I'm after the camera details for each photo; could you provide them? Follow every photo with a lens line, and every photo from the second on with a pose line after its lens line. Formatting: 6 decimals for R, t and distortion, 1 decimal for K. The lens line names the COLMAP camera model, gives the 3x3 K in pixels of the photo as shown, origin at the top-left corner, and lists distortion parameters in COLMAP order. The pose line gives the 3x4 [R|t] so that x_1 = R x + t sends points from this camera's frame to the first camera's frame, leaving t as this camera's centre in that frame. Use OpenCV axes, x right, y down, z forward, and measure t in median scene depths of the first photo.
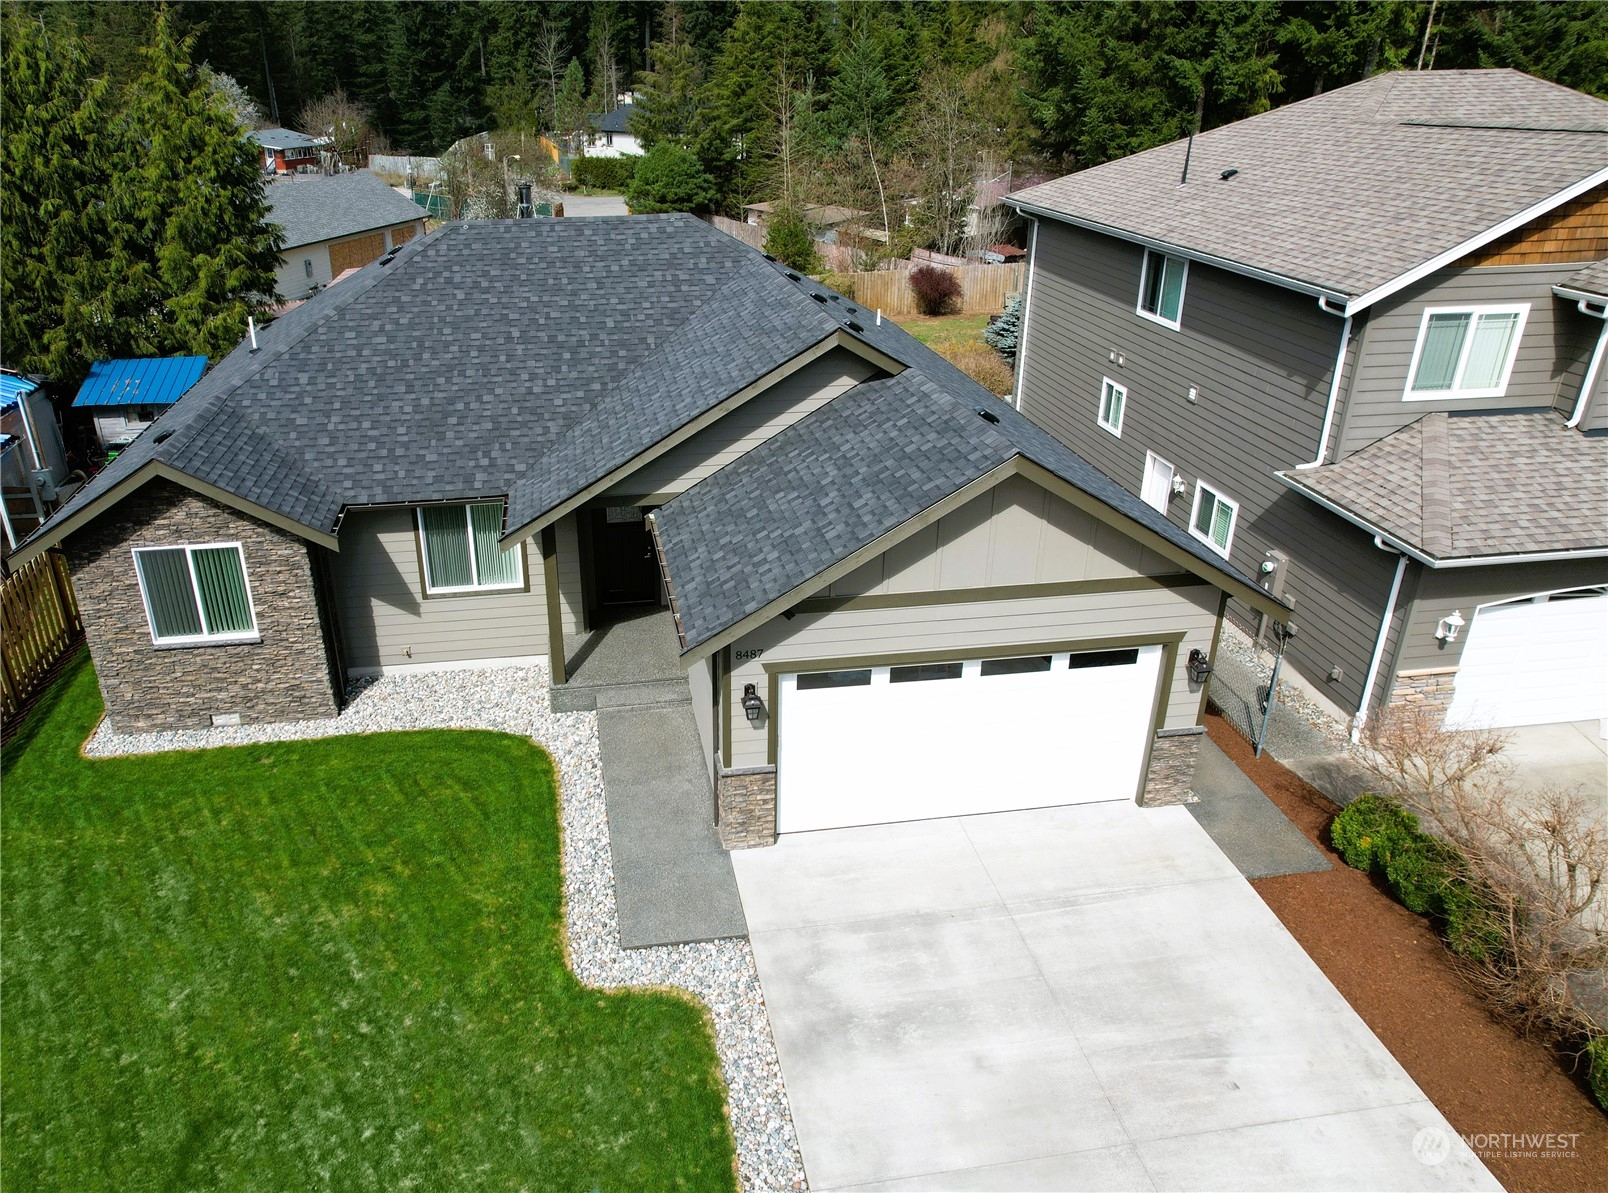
lens RADIAL K [[1130.3, 0, 702.7], [0, 1130.3, 615.9], [0, 0, 1]] dist [-0.067392, 0.026064]
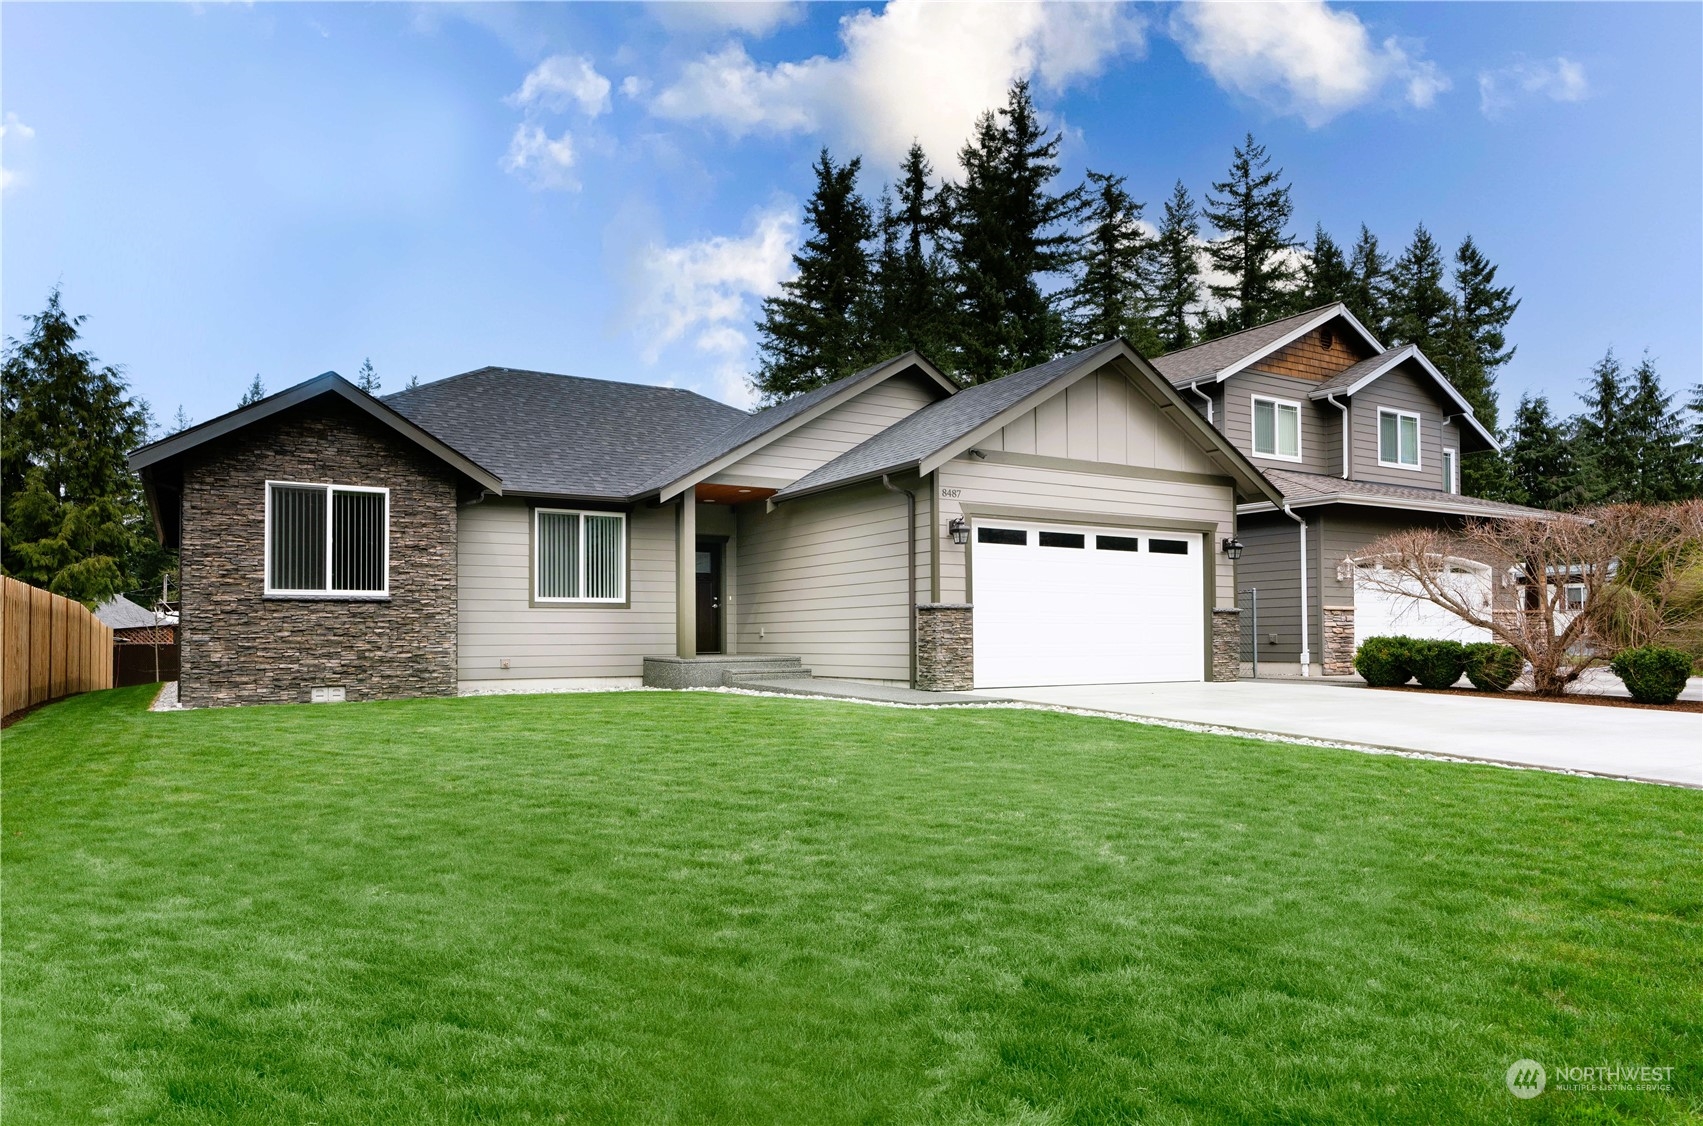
lens RADIAL K [[1064.9, 0, 836.1], [0, 1064.9, 620.0], [0, 0, 1]] dist [-0.000703, 0.002352]
pose [[0.919140, 0.013357, 0.393704, -0.417663], [0.166504, 0.892588, -0.419003, 0.494211], [-0.357012, 0.450676, 0.818189, 0.144052]]
